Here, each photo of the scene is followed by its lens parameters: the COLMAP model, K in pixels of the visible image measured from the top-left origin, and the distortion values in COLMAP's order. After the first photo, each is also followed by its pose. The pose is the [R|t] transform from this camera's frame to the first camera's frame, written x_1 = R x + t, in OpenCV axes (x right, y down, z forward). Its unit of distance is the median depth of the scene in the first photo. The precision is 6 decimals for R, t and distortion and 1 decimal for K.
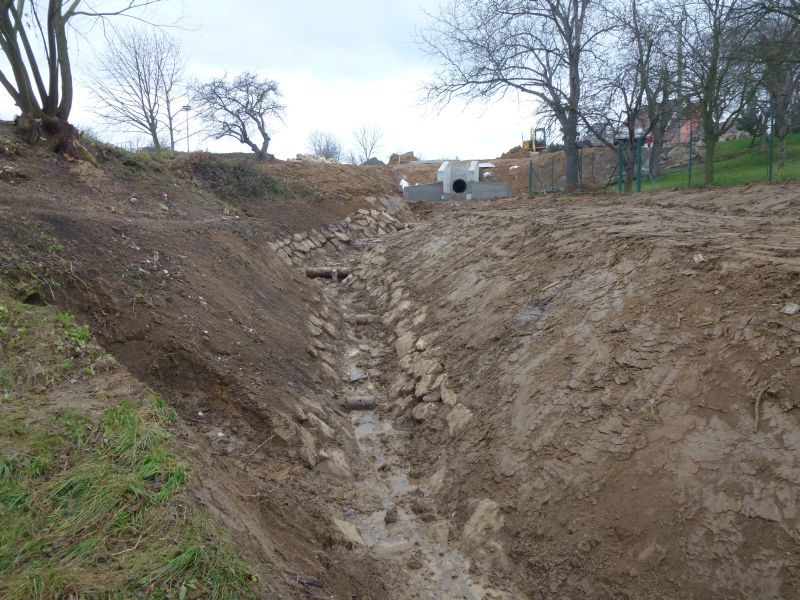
lens RADIAL K [[593.7, 0, 399.3], [0, 593.7, 300.3], [0, 0, 1]] dist [-0.013488, -0.005100]
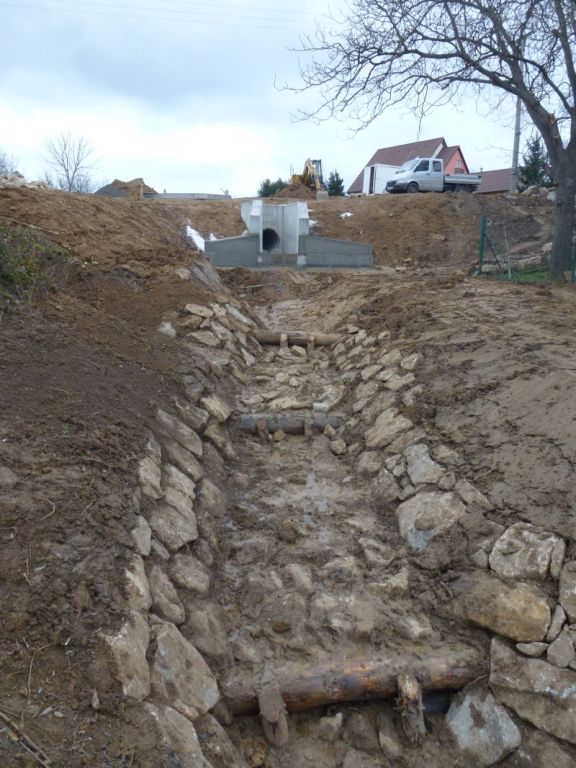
lens RADIAL K [[569.9, 0, 289.1], [0, 569.9, 383.7], [0, 0, 1]] dist [-0.013488, -0.005100]
pose [[0.933380, -0.052548, 0.355022, -0.132521], [0.019115, 0.995098, 0.097032, -0.114644], [-0.358380, -0.083781, 0.929809, 0.477561]]
